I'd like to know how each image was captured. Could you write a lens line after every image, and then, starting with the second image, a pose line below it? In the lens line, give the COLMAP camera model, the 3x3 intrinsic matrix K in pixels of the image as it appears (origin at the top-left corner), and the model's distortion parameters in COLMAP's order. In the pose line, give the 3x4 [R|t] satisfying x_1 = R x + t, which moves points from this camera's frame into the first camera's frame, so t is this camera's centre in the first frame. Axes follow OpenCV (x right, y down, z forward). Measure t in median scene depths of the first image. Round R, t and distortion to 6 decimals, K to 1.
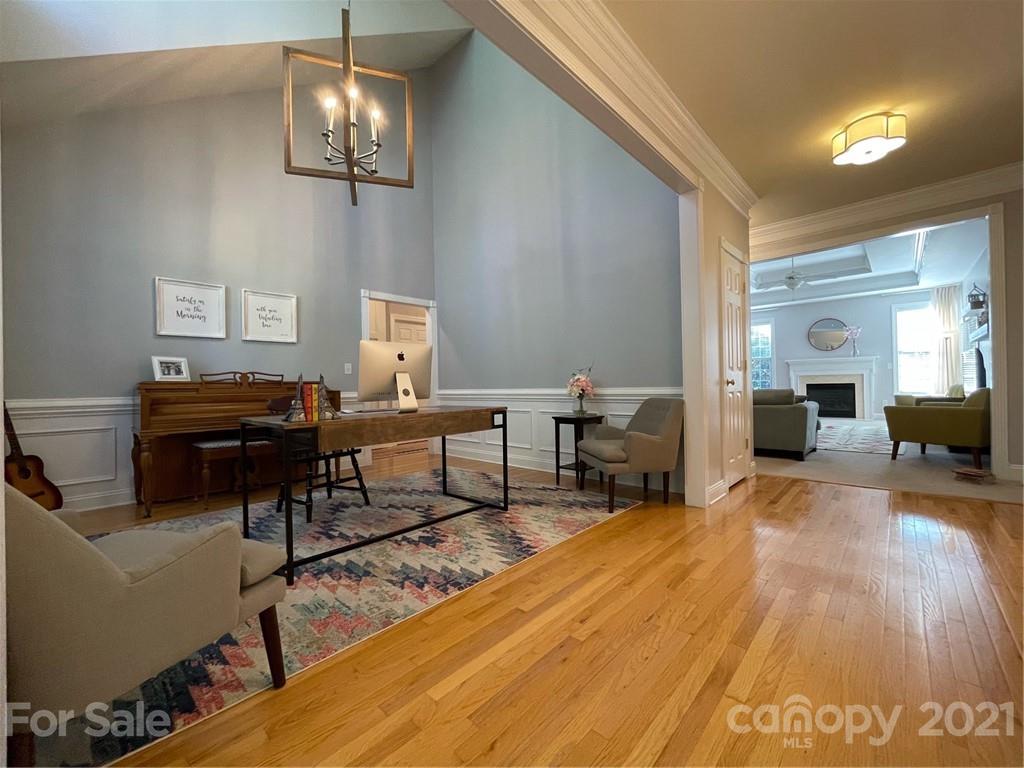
lens RADIAL K [[418.1, 0, 513.2], [0, 418.1, 381.1], [0, 0, 1]] dist [-0.002048, 0.000327]
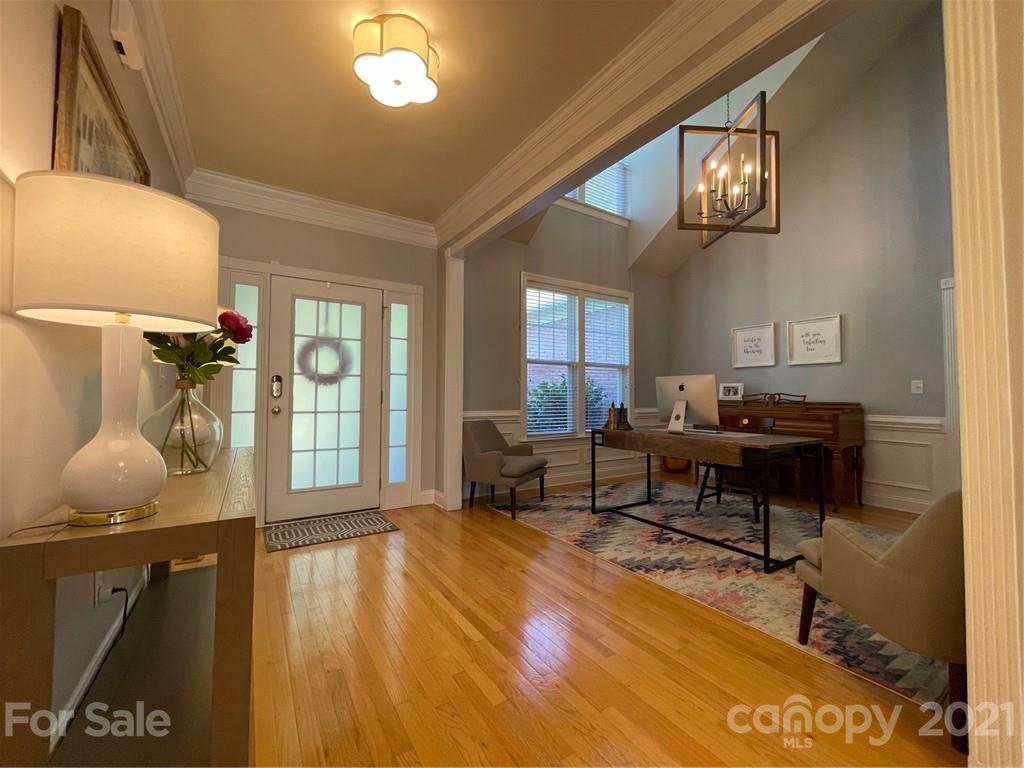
lens RADIAL K [[418.1, 0, 512.5], [0, 418.1, 383.6], [0, 0, 1]] dist [-0.002048, 0.000327]
pose [[-0.257344, -0.009720, -0.966271, 1.038118], [0.009237, 0.999879, -0.012518, -0.060354], [0.966276, -0.012147, -0.257223, 0.849127]]
